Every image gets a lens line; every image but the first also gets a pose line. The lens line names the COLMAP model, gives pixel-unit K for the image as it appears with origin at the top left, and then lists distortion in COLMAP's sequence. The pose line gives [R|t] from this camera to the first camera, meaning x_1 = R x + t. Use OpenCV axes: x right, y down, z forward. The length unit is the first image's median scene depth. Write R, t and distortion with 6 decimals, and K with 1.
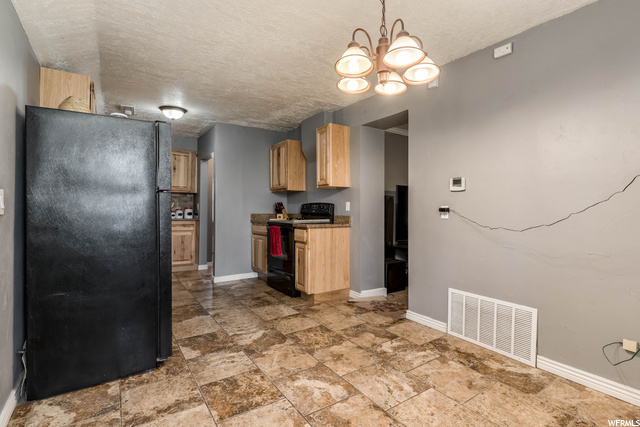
lens RADIAL K [[307.8, 0, 319.1], [0, 307.8, 207.5], [0, 0, 1]] dist [0.004032, -0.000571]
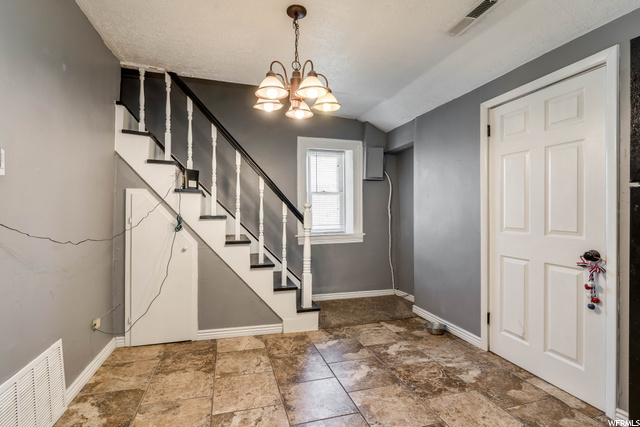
lens RADIAL K [[307.8, 0, 319.6], [0, 307.8, 212.1], [0, 0, 1]] dist [0.004032, -0.000571]
pose [[-0.956957, -0.007816, 0.290123, -0.090532], [-0.010389, 0.999919, -0.007331, -0.000571], [-0.290042, -0.010030, -0.956961, 0.853616]]
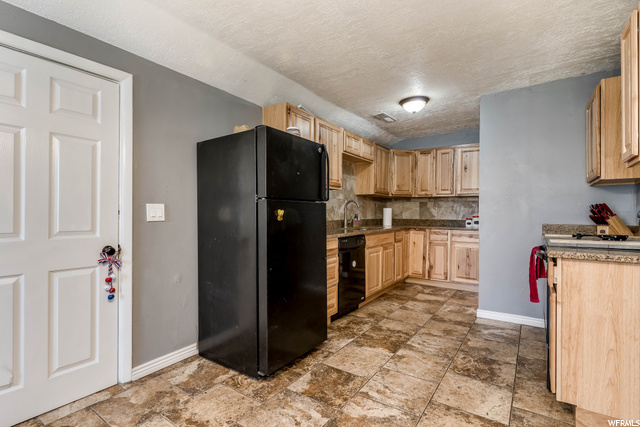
lens RADIAL K [[307.8, 0, 316.3], [0, 307.8, 216.4], [0, 0, 1]] dist [0.004032, -0.000571]
pose [[0.362507, 0.003609, -0.931974, 0.238762], [0.004440, 0.999974, 0.005600, -0.000842], [0.931970, -0.006168, 0.362482, 0.436563]]
